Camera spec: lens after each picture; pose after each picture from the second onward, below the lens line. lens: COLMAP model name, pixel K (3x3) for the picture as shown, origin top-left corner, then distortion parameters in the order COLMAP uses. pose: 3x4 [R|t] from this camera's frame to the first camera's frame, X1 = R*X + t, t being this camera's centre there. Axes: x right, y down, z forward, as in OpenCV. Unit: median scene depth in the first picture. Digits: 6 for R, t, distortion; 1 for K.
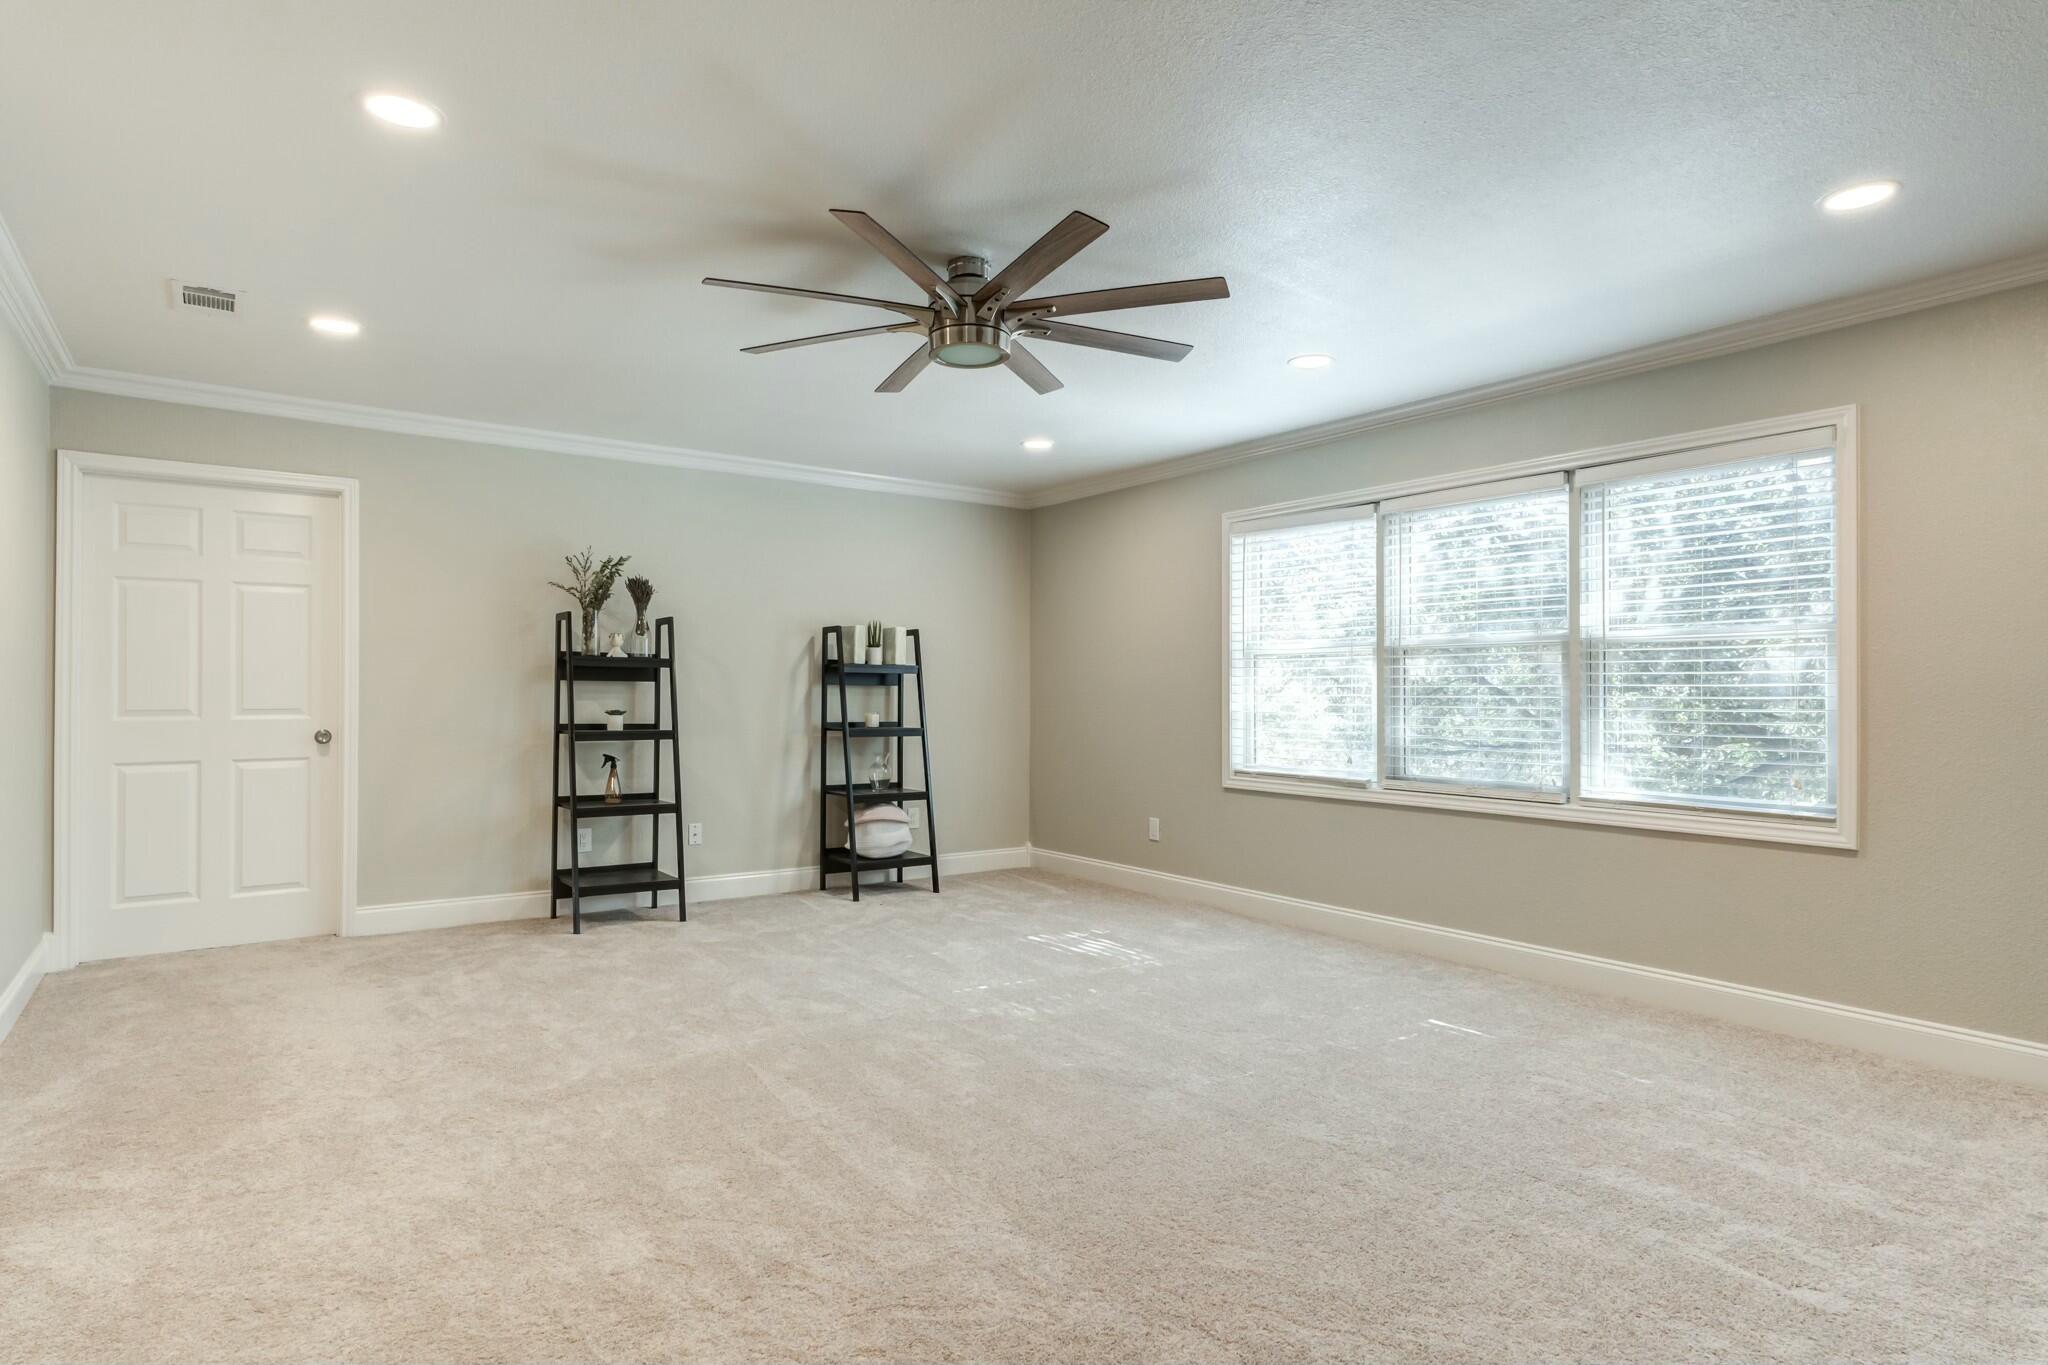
lens RADIAL K [[1056.3, 0, 1018.5], [0, 1056.3, 692.4], [0, 0, 1]] dist [-0.013995, 0.007229]
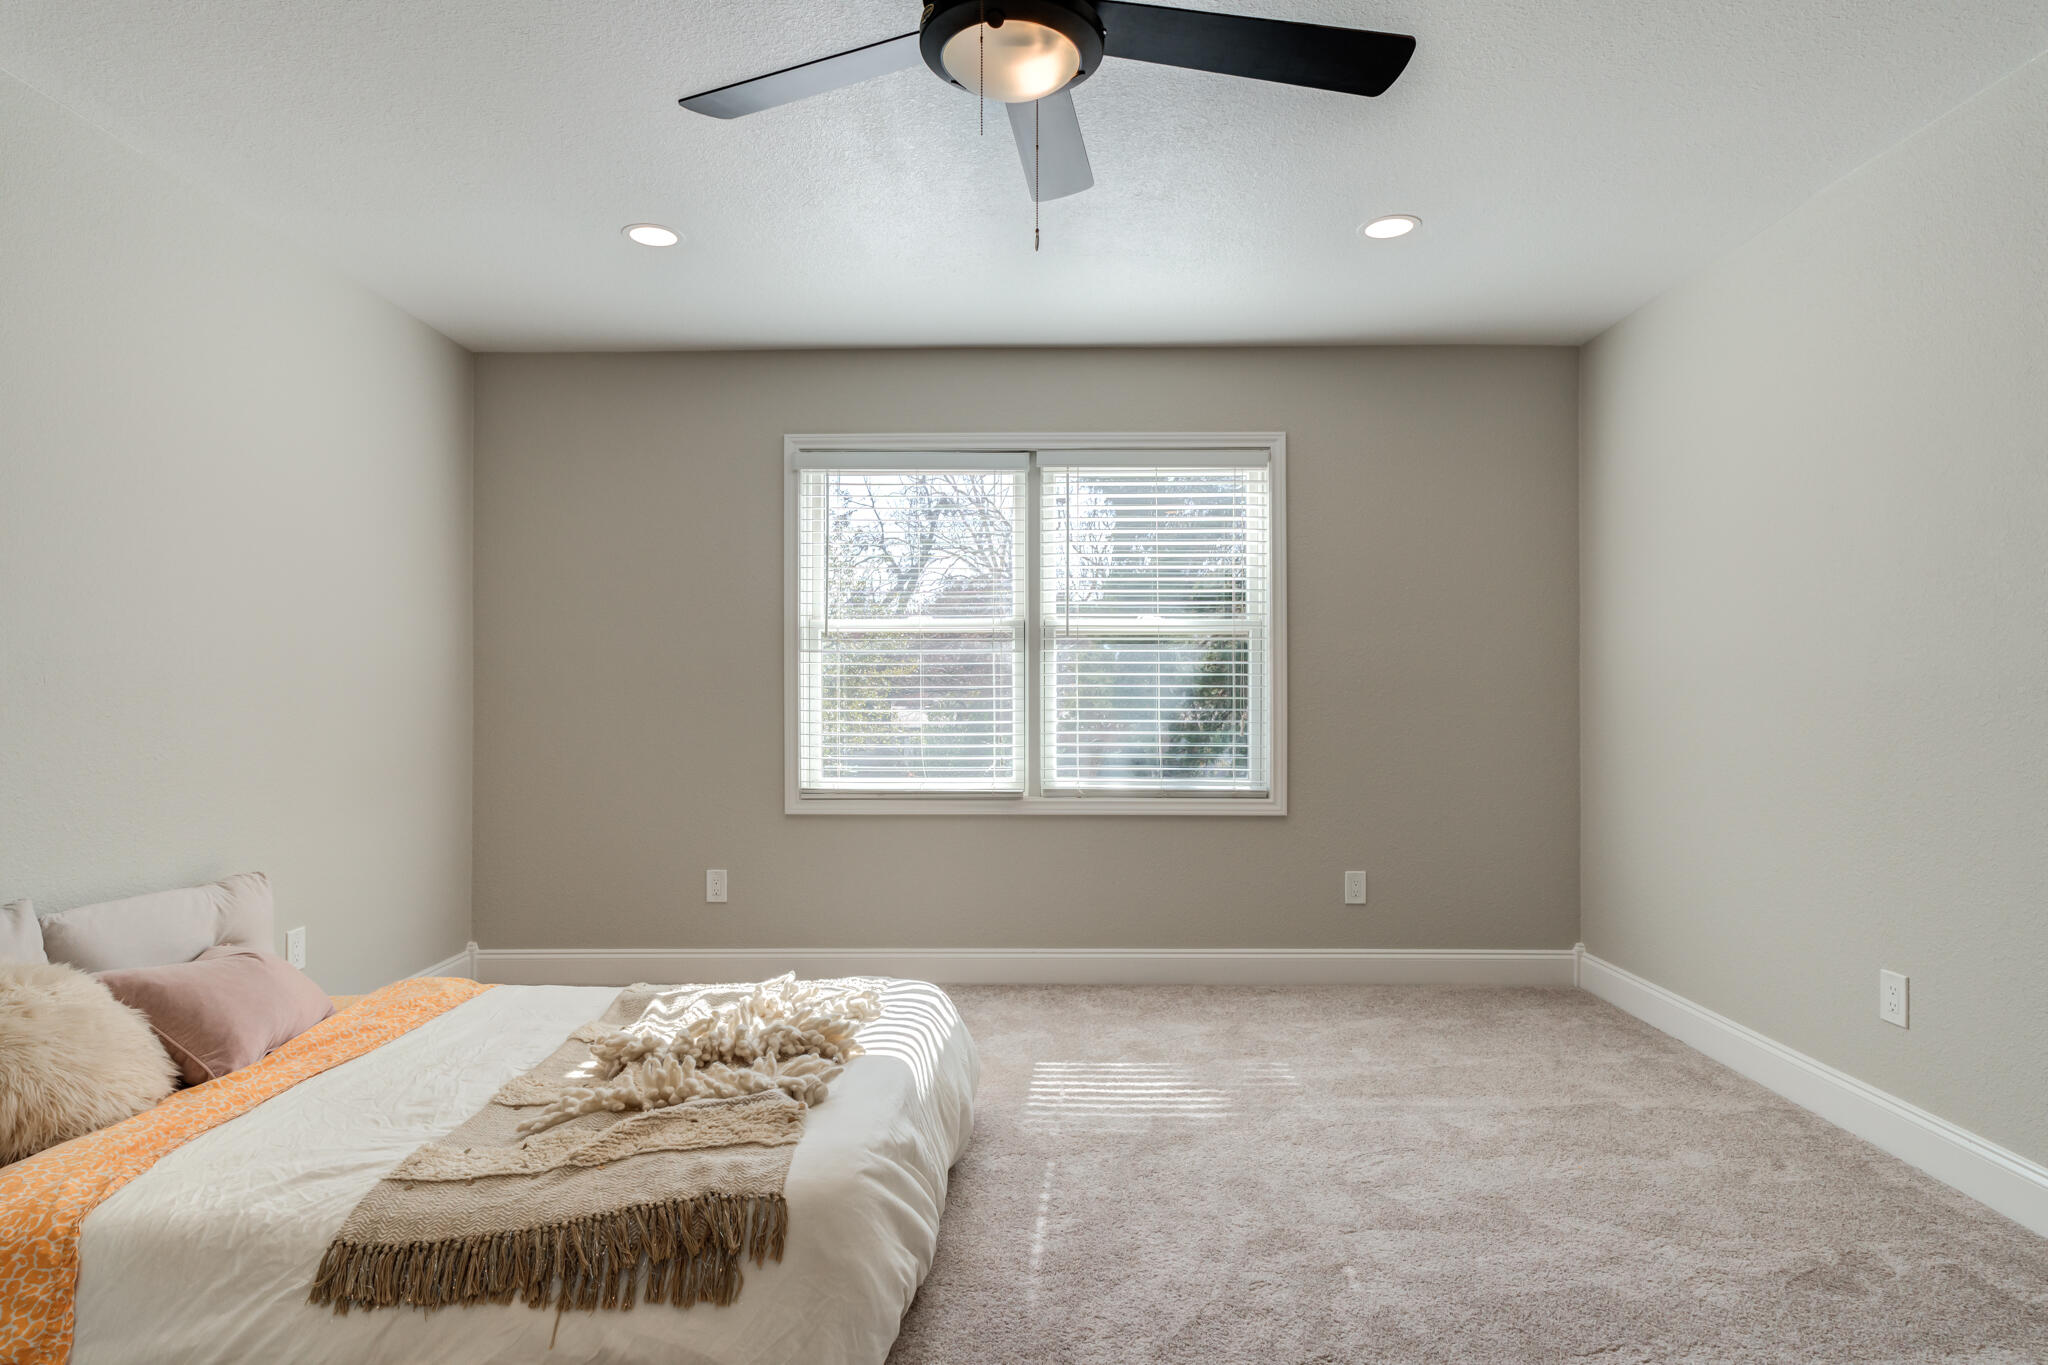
lens RADIAL K [[1112.7, 0, 1016.7], [0, 1112.7, 682.5], [0, 0, 1]] dist [-0.000778, 0.012211]
pose [[0.612630, -0.002963, 0.790364, -0.310822], [0.003994, 0.999992, 0.000653, -0.000432], [-0.790360, 0.002757, 0.612637, 0.413271]]
